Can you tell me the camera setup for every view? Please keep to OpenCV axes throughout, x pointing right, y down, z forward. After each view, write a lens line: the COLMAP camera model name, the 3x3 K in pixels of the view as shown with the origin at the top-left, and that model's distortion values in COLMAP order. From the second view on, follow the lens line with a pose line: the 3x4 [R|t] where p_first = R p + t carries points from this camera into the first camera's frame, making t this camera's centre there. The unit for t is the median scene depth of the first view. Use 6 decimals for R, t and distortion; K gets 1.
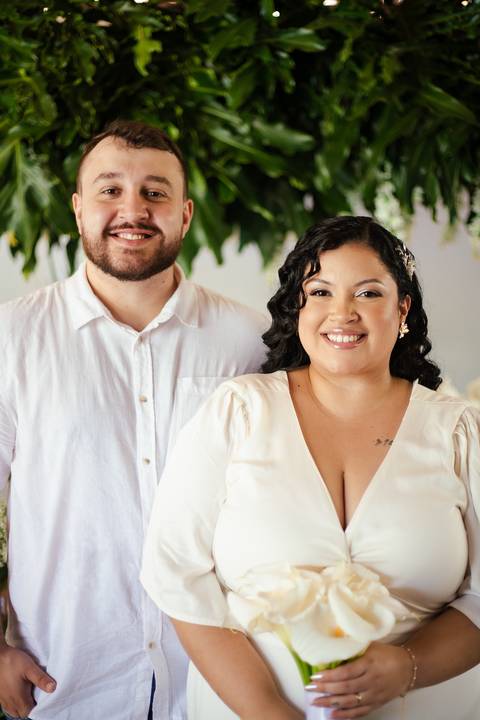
lens RADIAL K [[1029.5, 0, 253.3], [0, 1029.5, 380.8], [0, 0, 1]] dist [-0.139815, 0.002927]
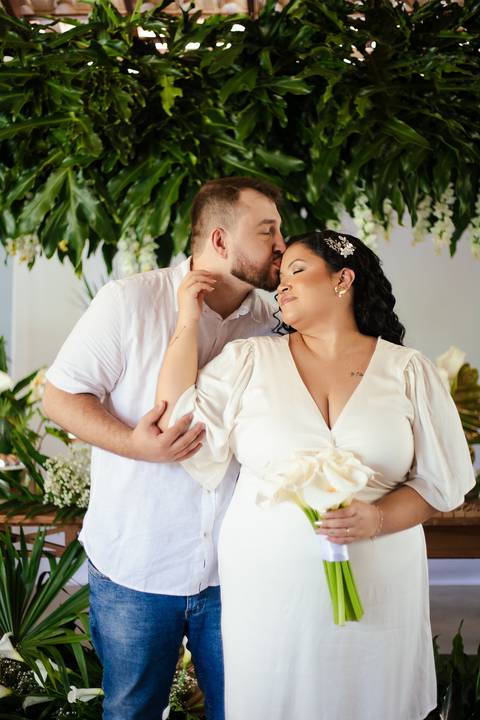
lens RADIAL K [[1029.5, 0, 253.3], [0, 1029.5, 380.8], [0, 0, 1]] dist [-0.139815, 0.002927]
pose [[0.999739, -0.021140, -0.008651, 0.001369], [0.021079, 0.999753, -0.007030, 0.042215], [0.008798, 0.006846, 0.999938, -0.270229]]
